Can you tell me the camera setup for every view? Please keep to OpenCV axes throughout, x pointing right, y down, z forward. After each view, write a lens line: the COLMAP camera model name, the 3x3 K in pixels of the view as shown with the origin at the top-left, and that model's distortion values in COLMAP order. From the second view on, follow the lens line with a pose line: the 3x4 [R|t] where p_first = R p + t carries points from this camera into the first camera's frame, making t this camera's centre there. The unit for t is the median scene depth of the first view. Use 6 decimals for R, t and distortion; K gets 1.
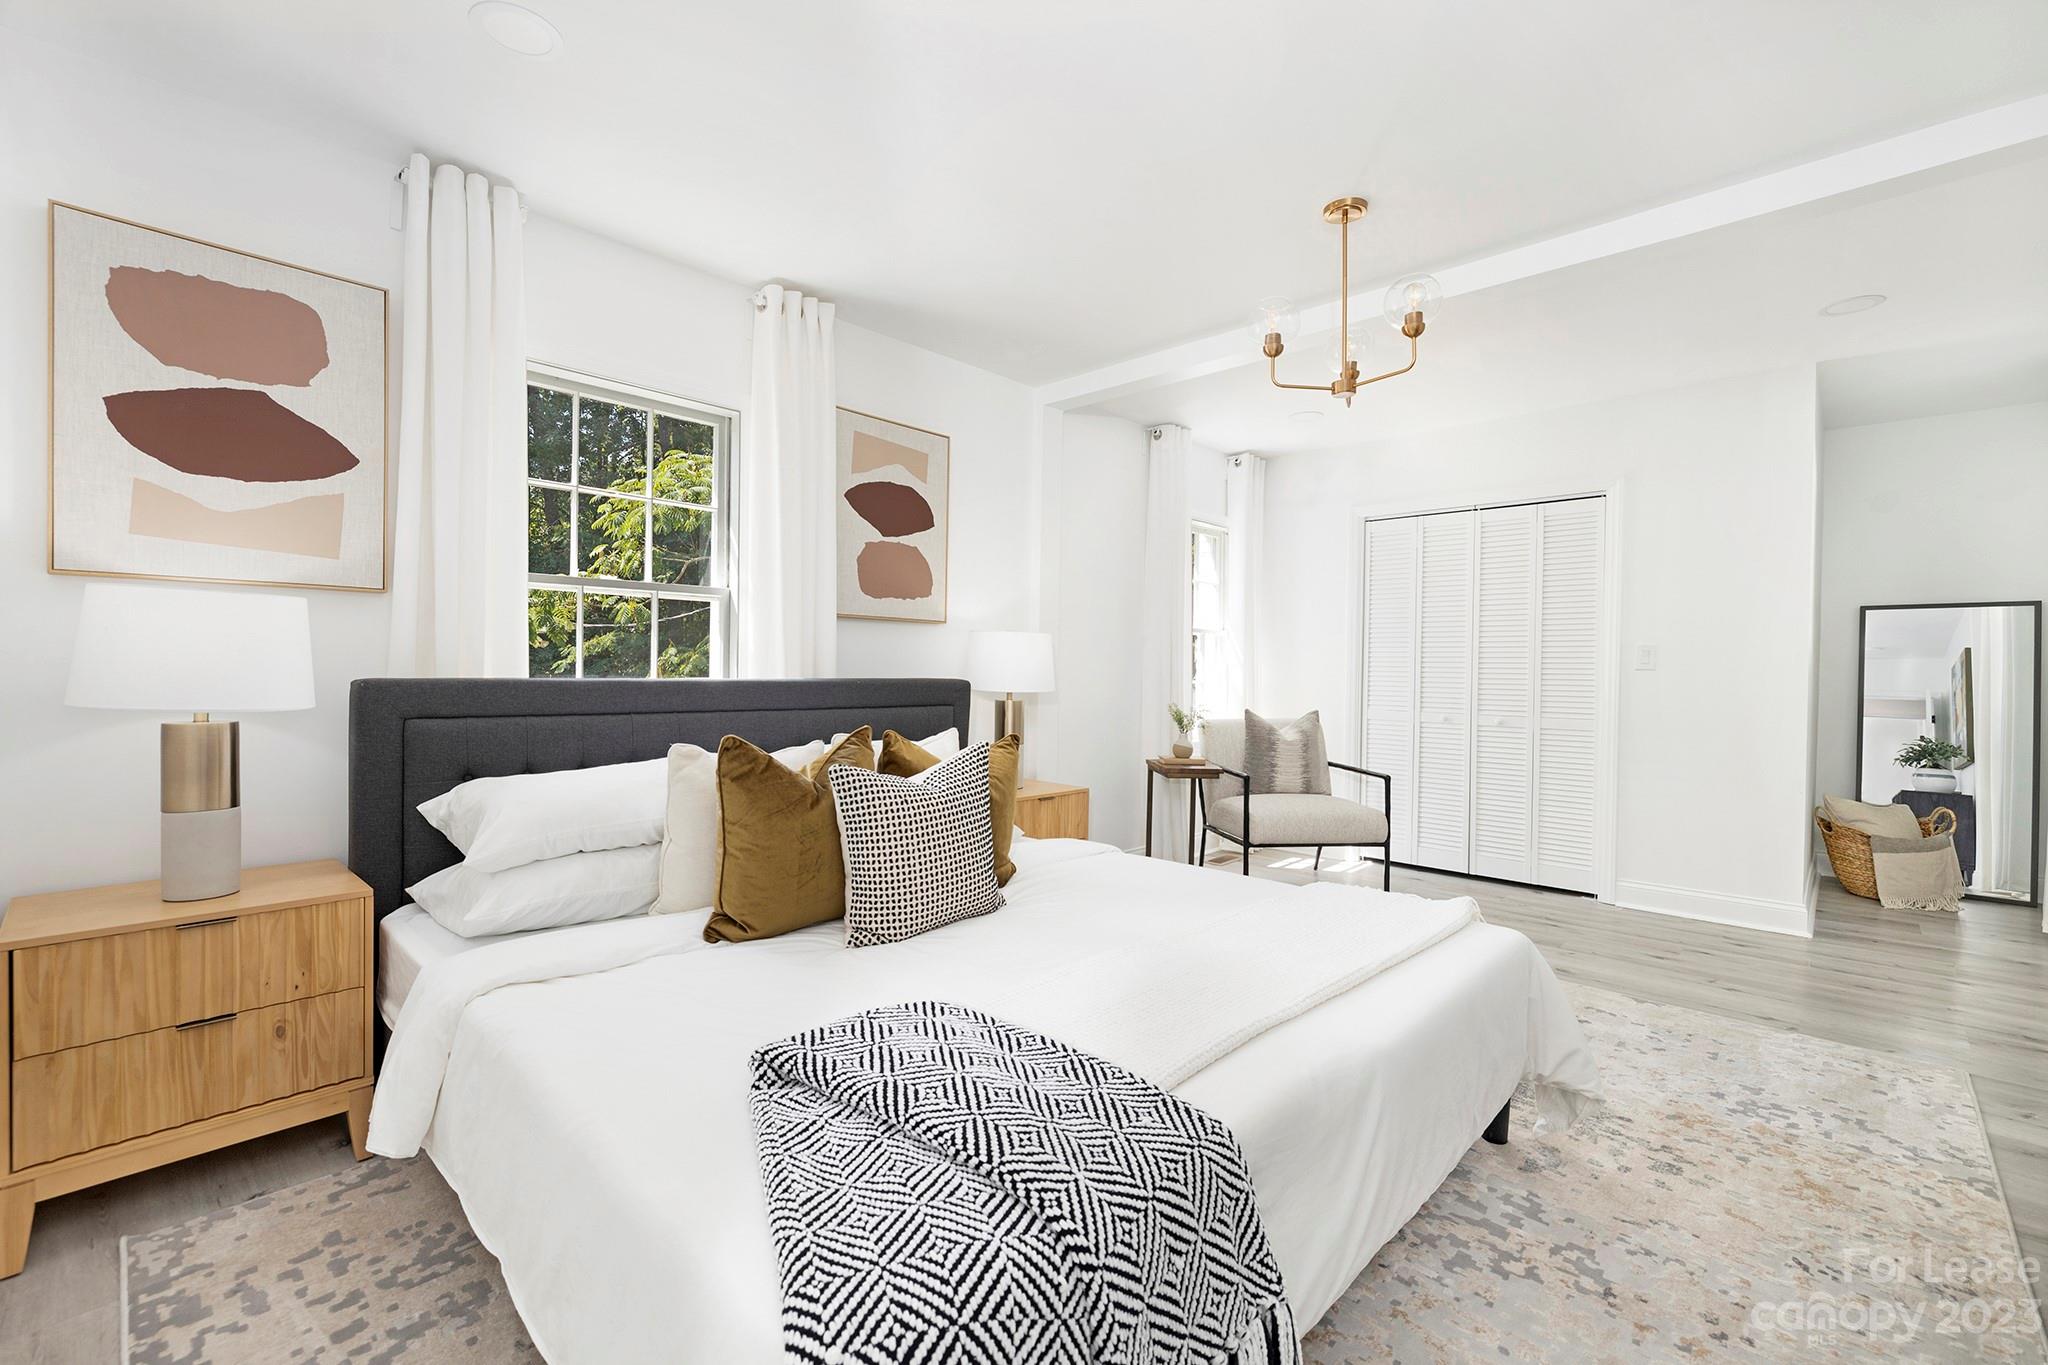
lens RADIAL K [[887.8, 0, 1020.4], [0, 887.8, 673.8], [0, 0, 1]] dist [0.005875, -0.000600]
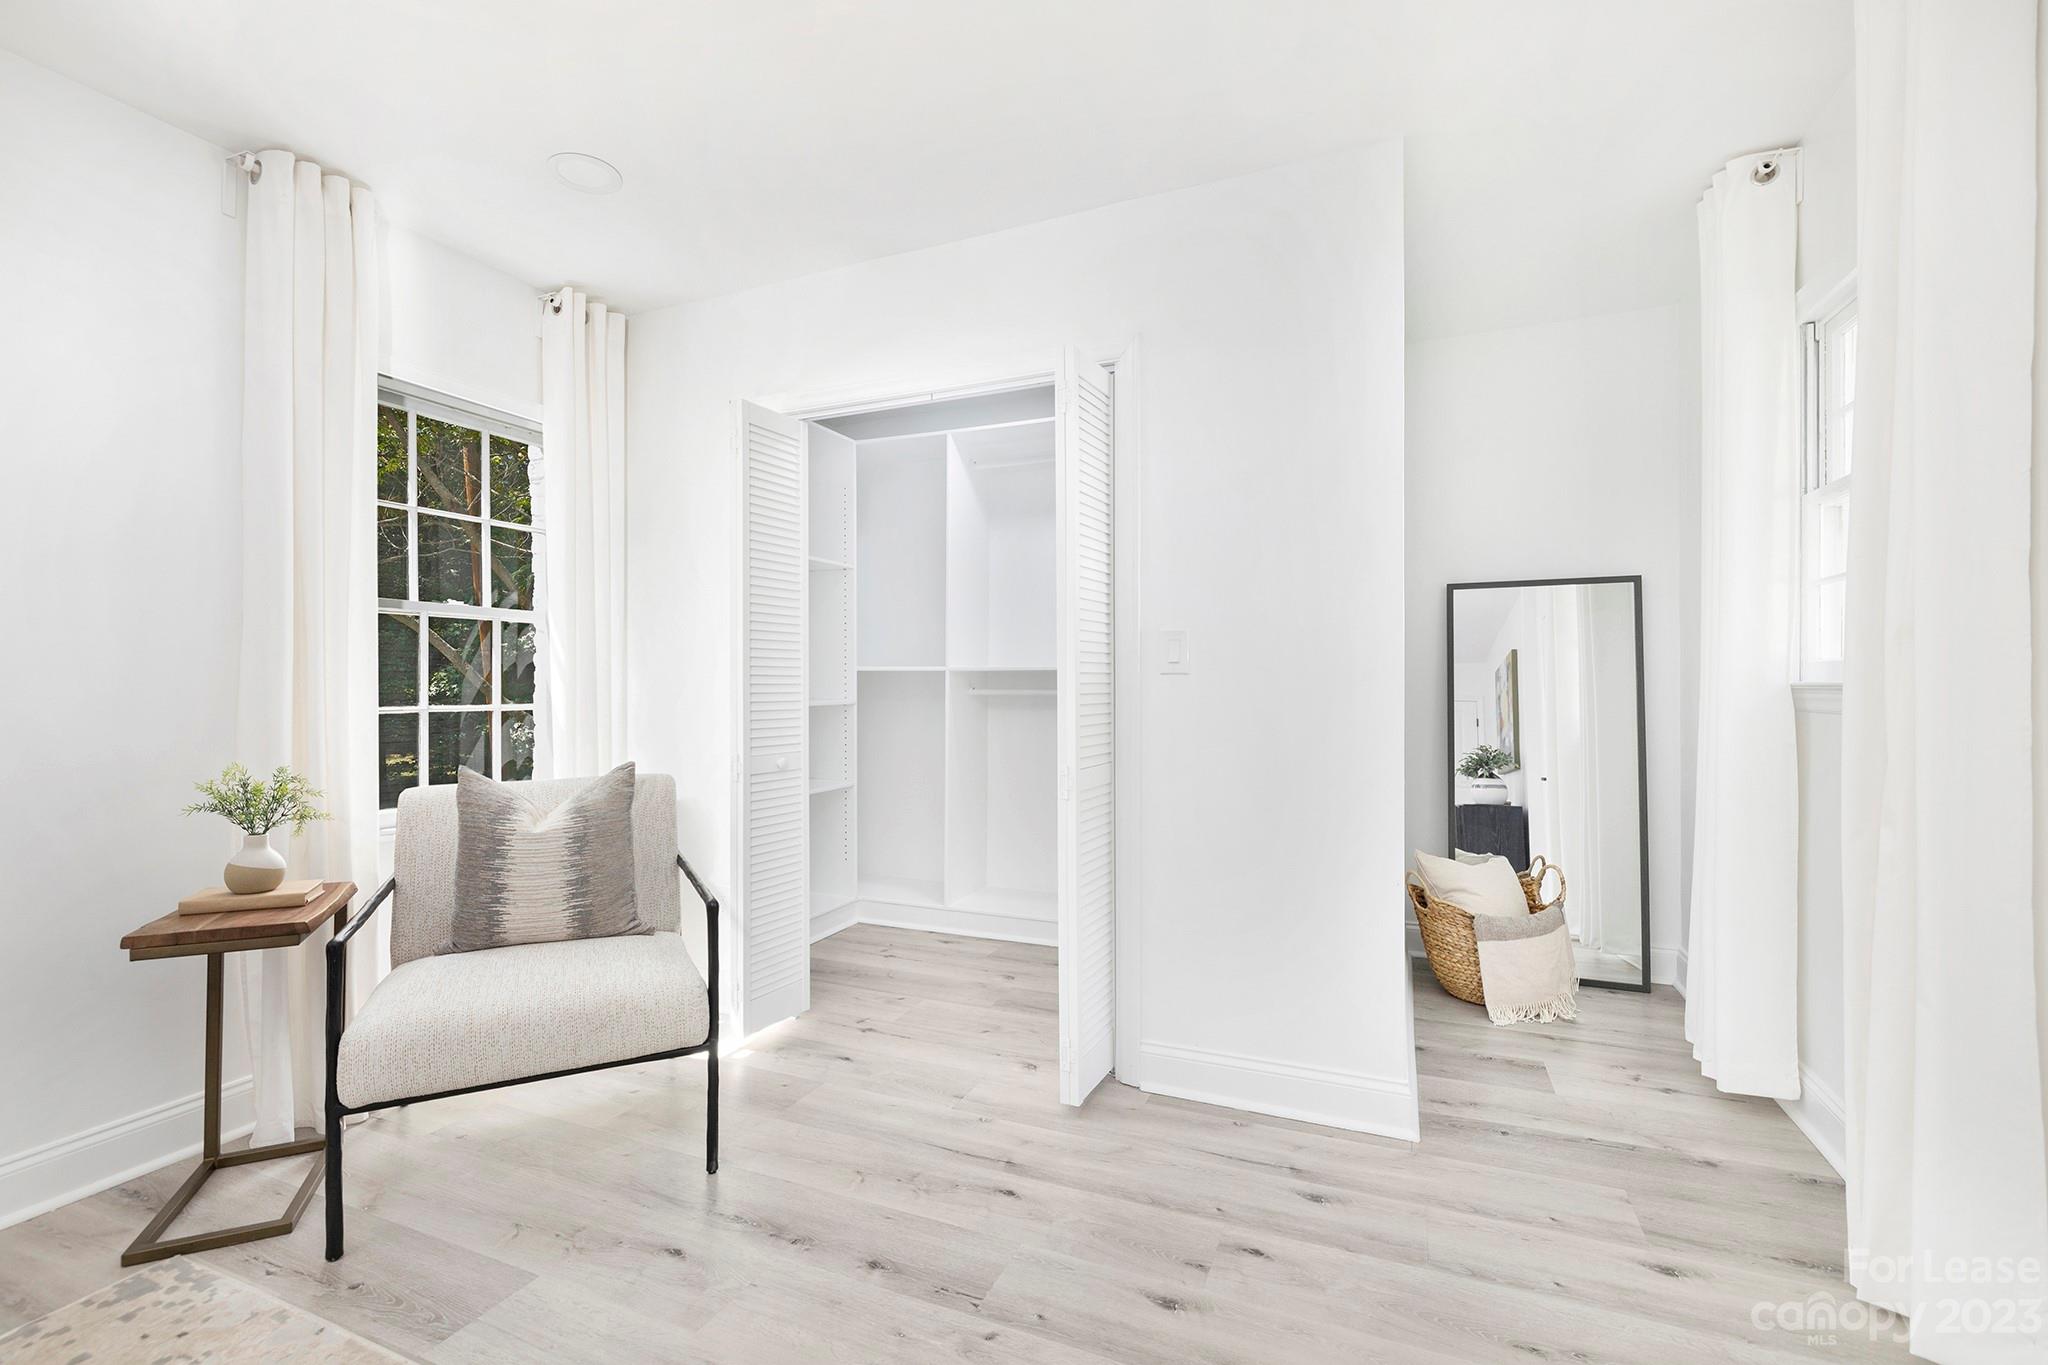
lens RADIAL K [[887.8, 0, 1027.4], [0, 887.8, 683.8], [0, 0, 1]] dist [0.005875, -0.000600]
pose [[0.937456, -0.015758, 0.347746, 0.386197], [0.017486, 0.999845, -0.001831, 0.000632], [-0.347664, 0.007797, 0.937587, 0.462764]]
